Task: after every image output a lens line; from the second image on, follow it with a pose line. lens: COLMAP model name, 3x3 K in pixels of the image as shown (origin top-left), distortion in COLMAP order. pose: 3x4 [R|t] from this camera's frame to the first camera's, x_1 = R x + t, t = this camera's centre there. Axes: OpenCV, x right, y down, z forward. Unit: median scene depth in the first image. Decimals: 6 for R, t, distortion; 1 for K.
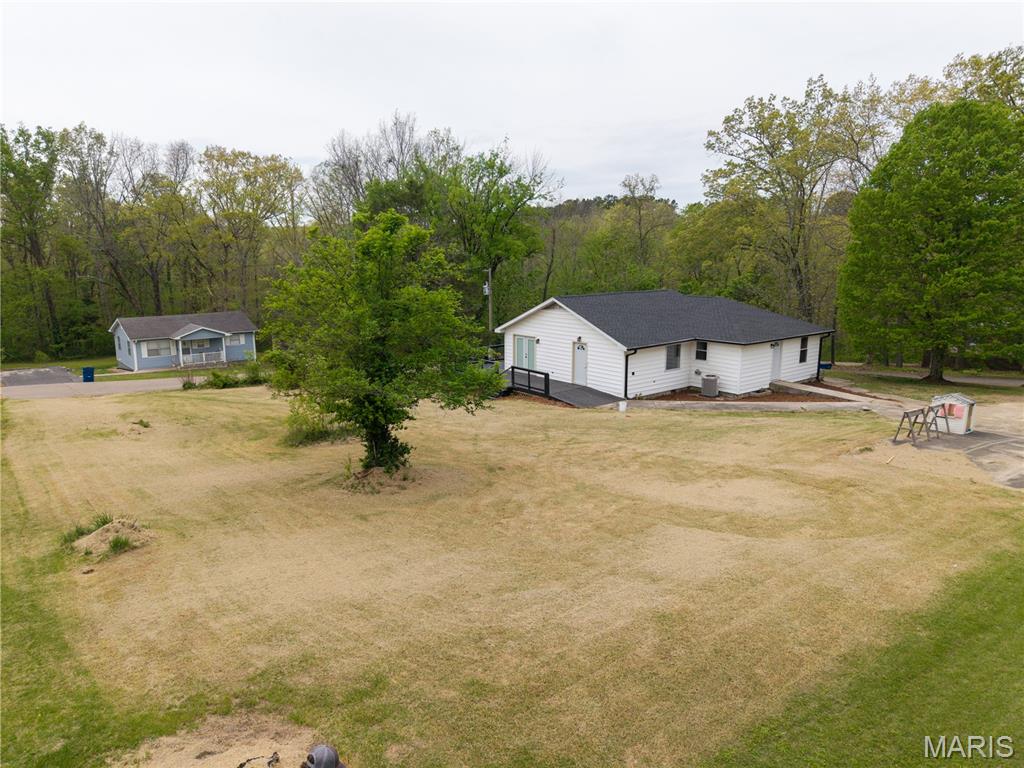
lens RADIAL K [[669.6, 0, 512.0], [0, 669.6, 384.0], [0, 0, 1]] dist [0.097497, -0.243996]
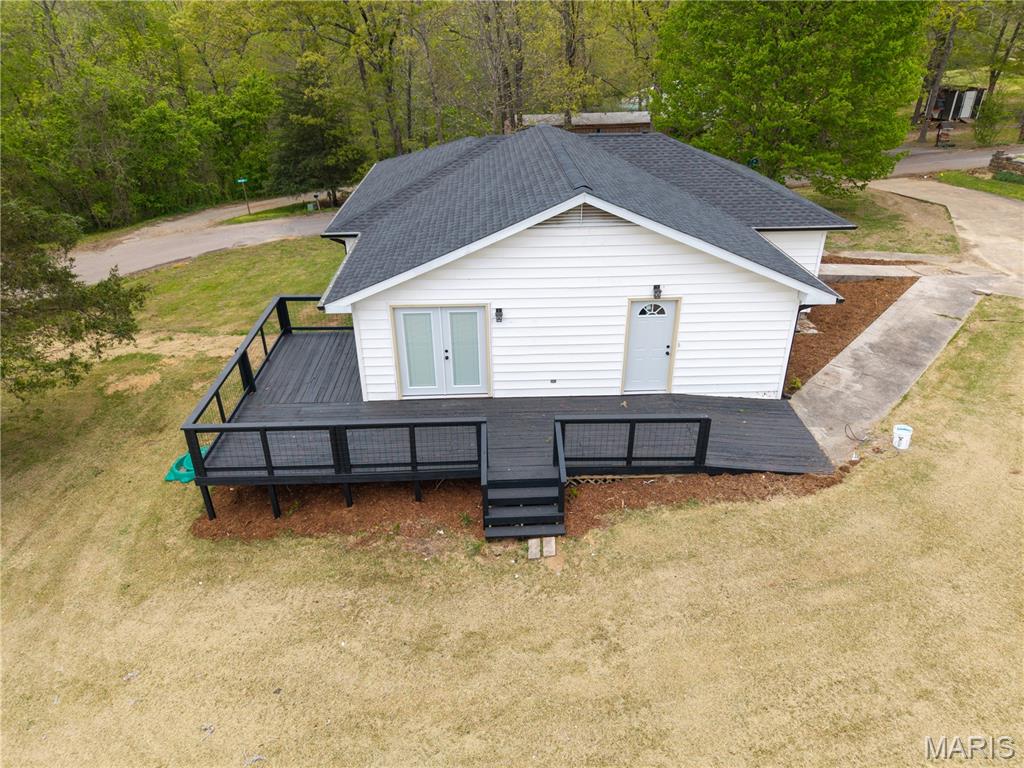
lens RADIAL K [[688.9, 0, 512.0], [0, 688.9, 384.0], [0, 0, 1]] dist [0.011234, -0.008919]
pose [[0.601656, -0.371773, 0.706962, -0.253197], [0.157120, 0.922871, 0.351599, -0.169519], [-0.783150, -0.100463, 0.613664, 0.795536]]
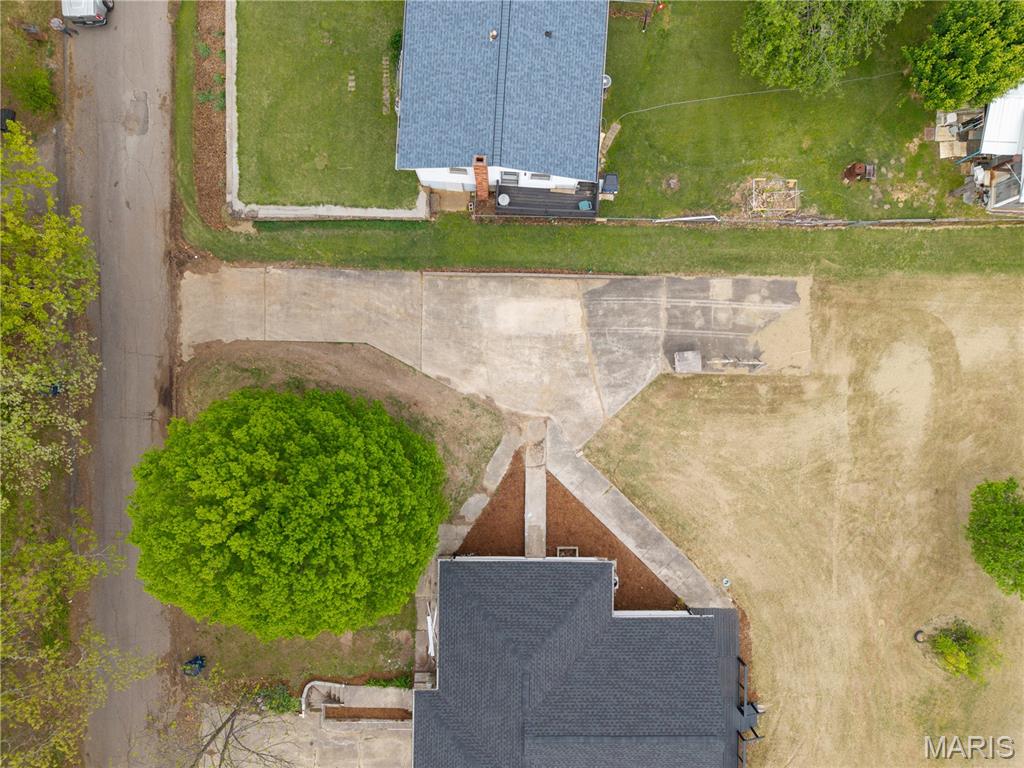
lens RADIAL K [[680.2, 0, 512.0], [0, 680.2, 386.0], [0, 0, 1]] dist [0.011768, -0.005980]
pose [[-0.771499, -0.635950, -0.018882, 0.614429], [0.109341, -0.161767, 0.980753, -1.001879], [-0.626764, 0.754585, 0.194339, 0.630832]]
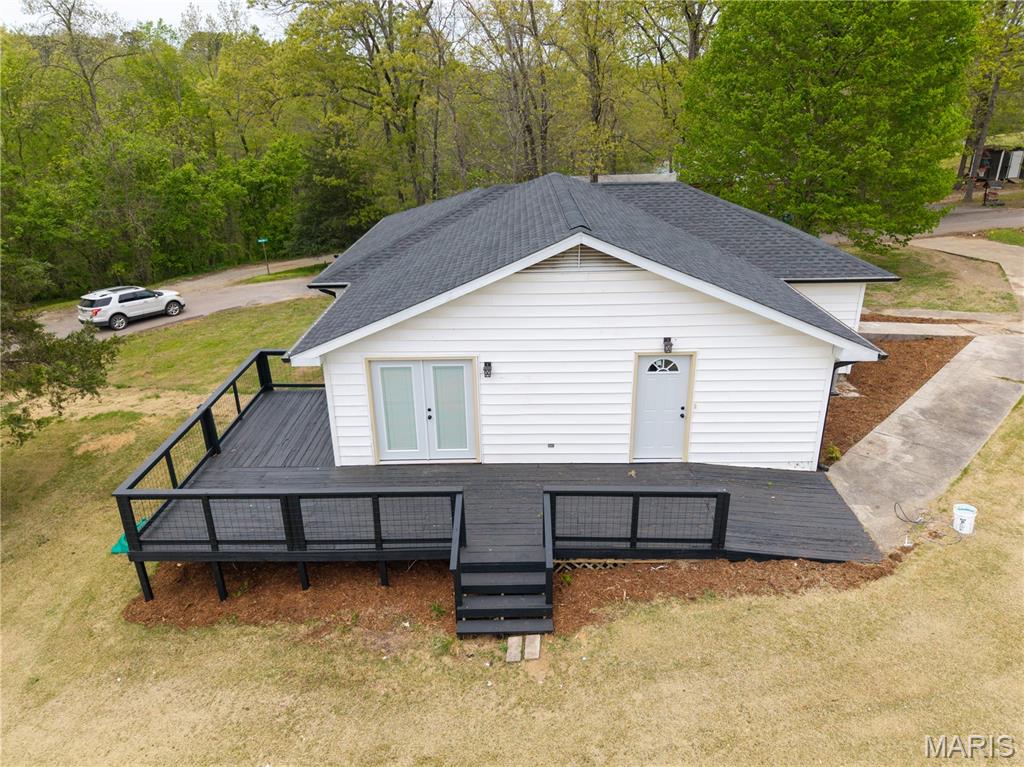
lens RADIAL K [[704.2, 0, 512.0], [0, 704.2, 383.5], [0, 0, 1]] dist [0.004304, -0.001238]
pose [[0.639482, -0.296406, 0.709370, -0.209677], [0.160487, 0.953830, 0.253875, -0.149865], [-0.751869, -0.048504, 0.657526, 0.804143]]
